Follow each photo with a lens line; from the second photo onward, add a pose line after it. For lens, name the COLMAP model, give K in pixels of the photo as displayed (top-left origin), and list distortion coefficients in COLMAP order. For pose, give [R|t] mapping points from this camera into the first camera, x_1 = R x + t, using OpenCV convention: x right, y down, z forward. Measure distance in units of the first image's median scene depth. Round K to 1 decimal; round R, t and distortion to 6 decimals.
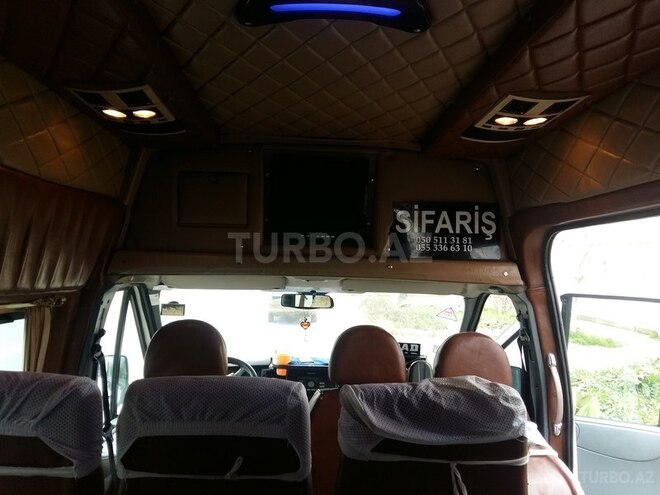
lens RADIAL K [[496.9, 0, 330.0], [0, 496.9, 247.5], [0, 0, 1]] dist [0.000792, -0.061802]
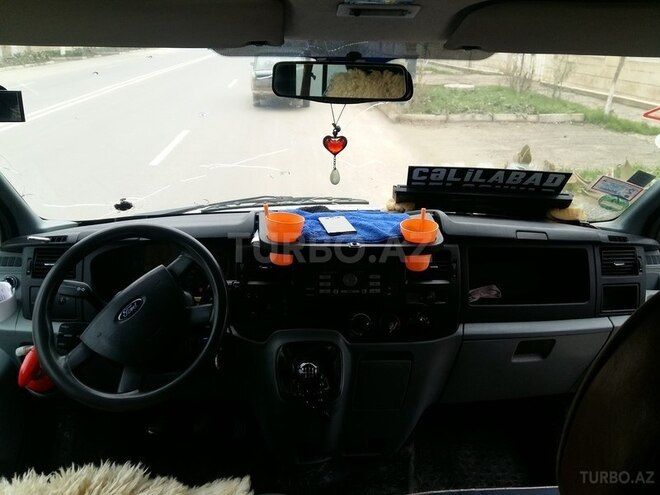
lens RADIAL K [[496.9, 0, 330.0], [0, 496.9, 247.5], [0, 0, 1]] dist [0.000792, -0.061802]
pose [[0.999670, -0.018563, 0.017735, -0.059496], [0.009446, 0.908286, 0.418243, 0.062619], [-0.023872, -0.417937, 0.908162, 0.581555]]
